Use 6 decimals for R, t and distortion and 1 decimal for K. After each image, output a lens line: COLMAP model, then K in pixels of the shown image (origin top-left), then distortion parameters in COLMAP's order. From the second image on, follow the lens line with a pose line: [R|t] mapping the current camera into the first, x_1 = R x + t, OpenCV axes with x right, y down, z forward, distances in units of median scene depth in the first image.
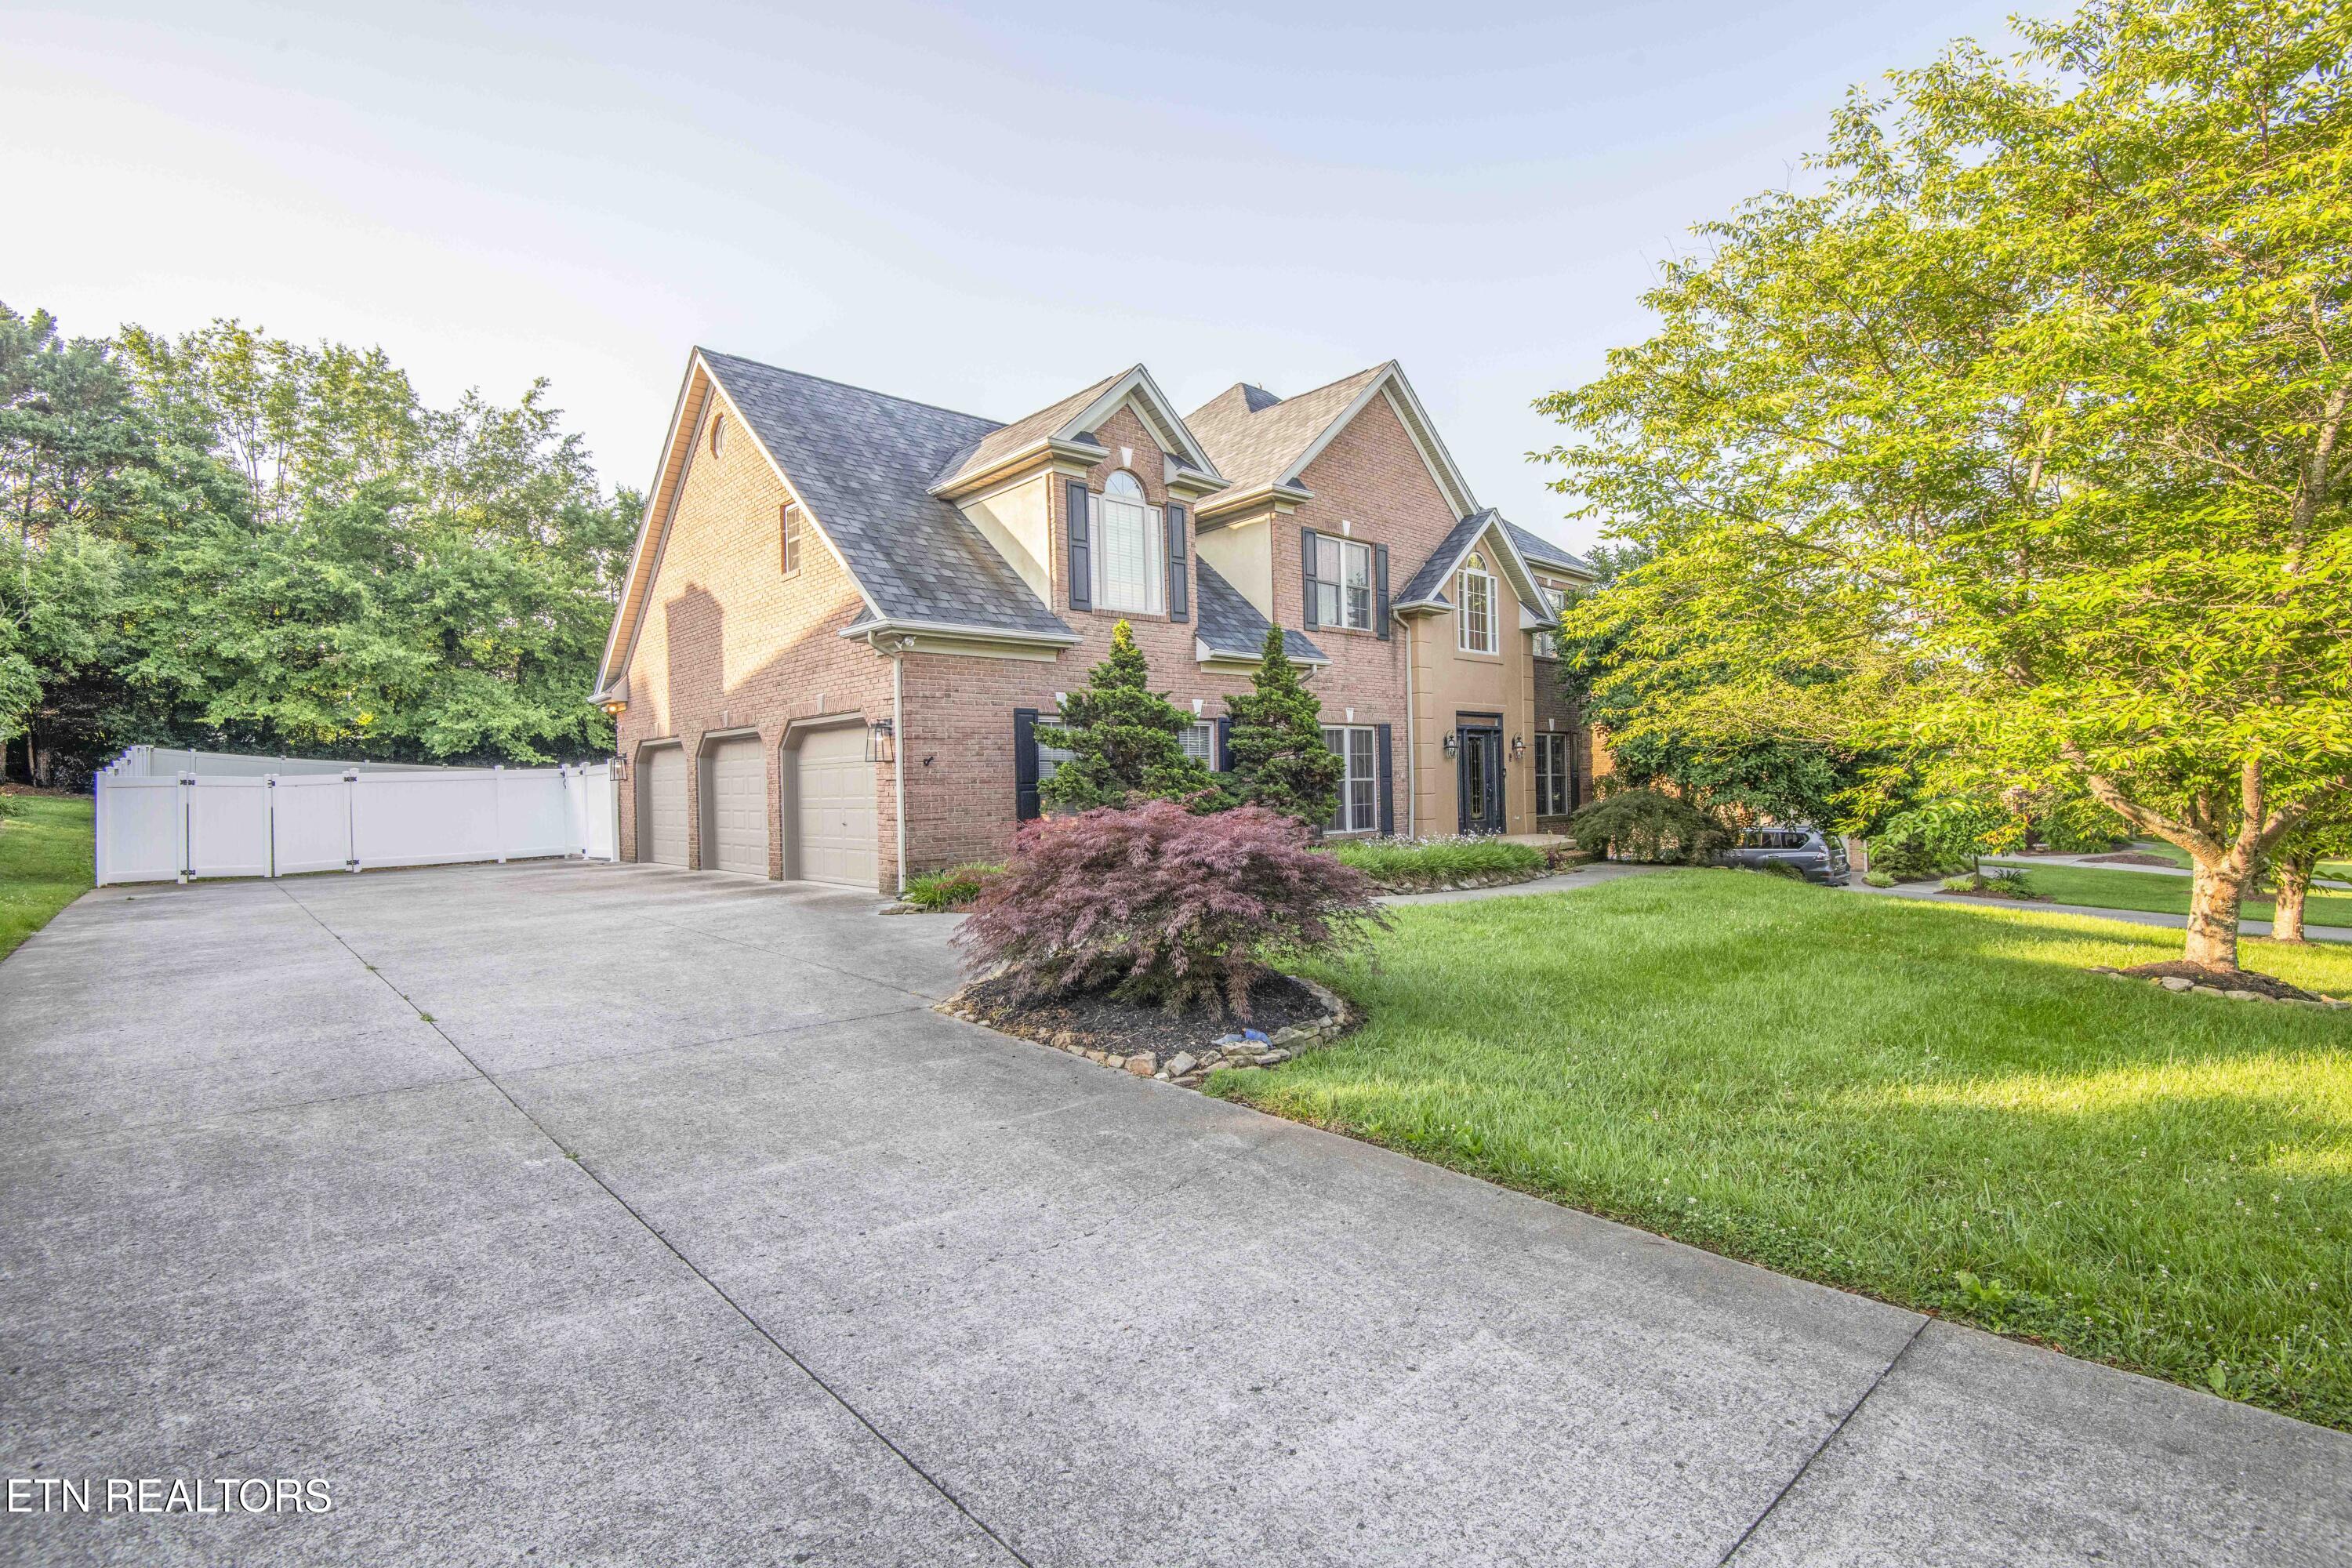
lens RADIAL K [[1080.5, 0, 1167.7], [0, 1080.5, 794.0], [0, 0, 1]] dist [-0.029422, -0.010393]
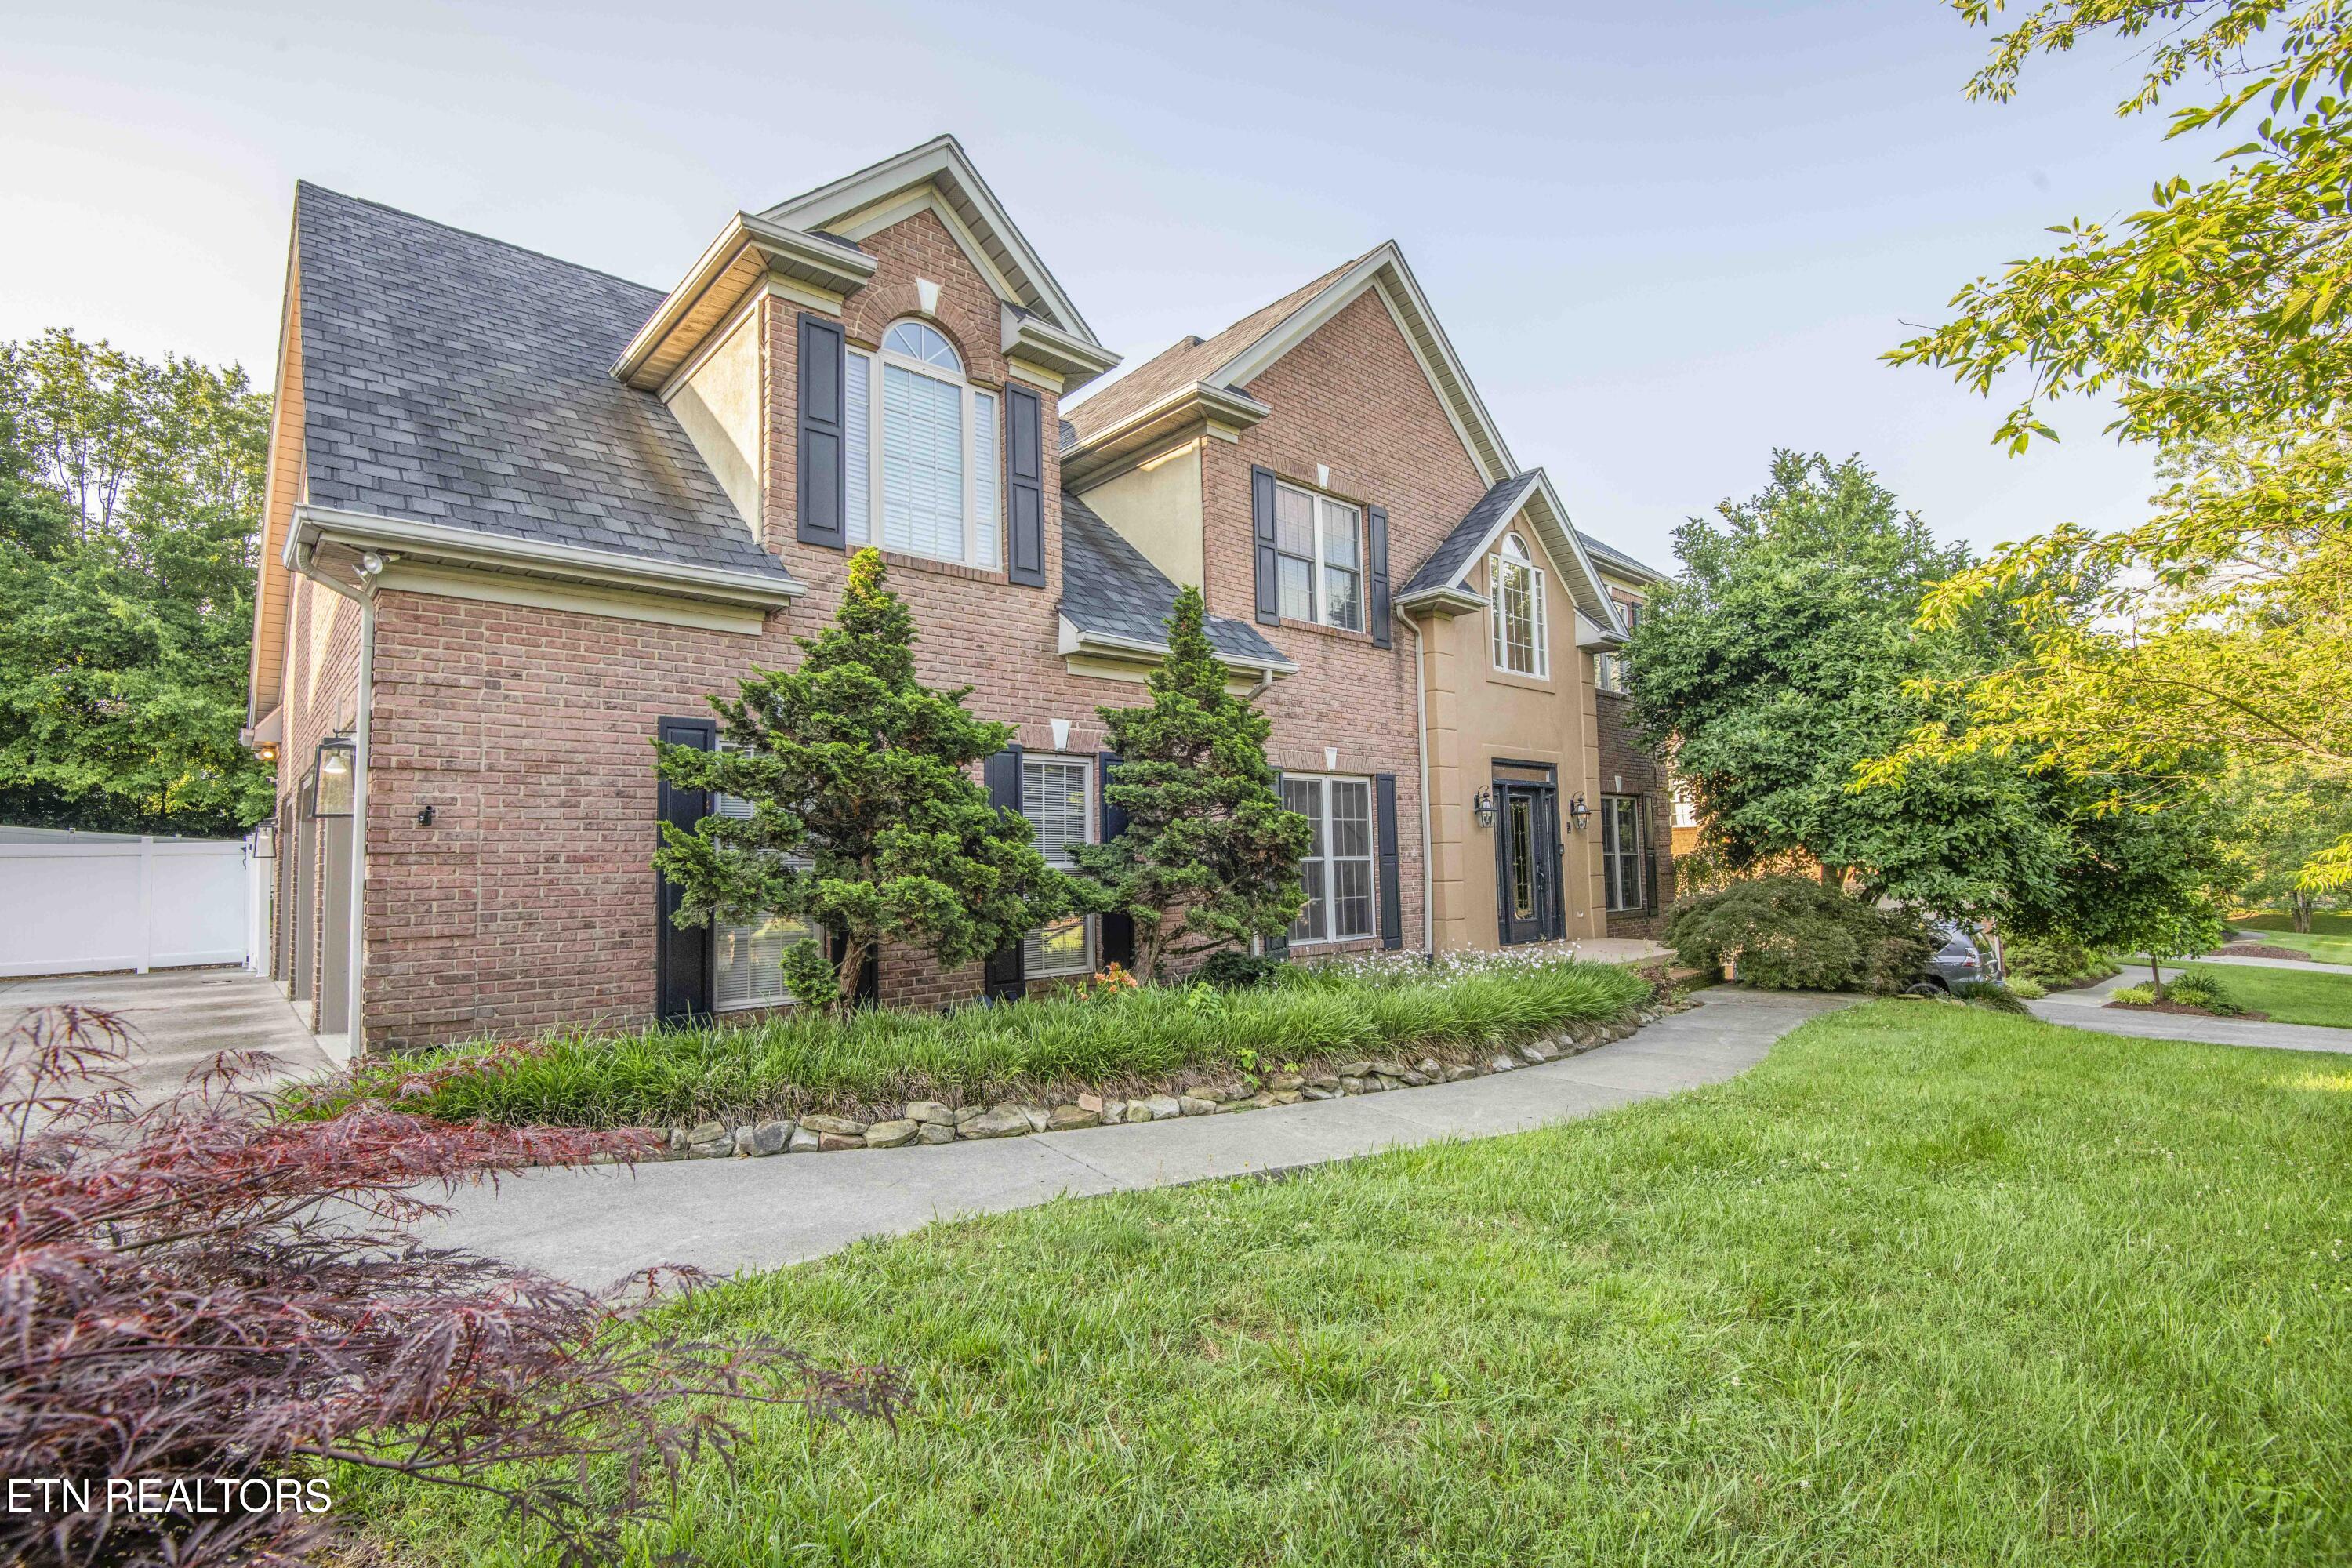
lens RADIAL K [[1080.5, 0, 1179.2], [0, 1080.5, 792.5], [0, 0, 1]] dist [-0.029422, -0.010393]
pose [[0.999994, 0.001432, 0.003287, 0.075439], [-0.001171, 0.996946, -0.078090, -0.002637], [-0.003389, 0.078085, 0.996941, 0.355977]]
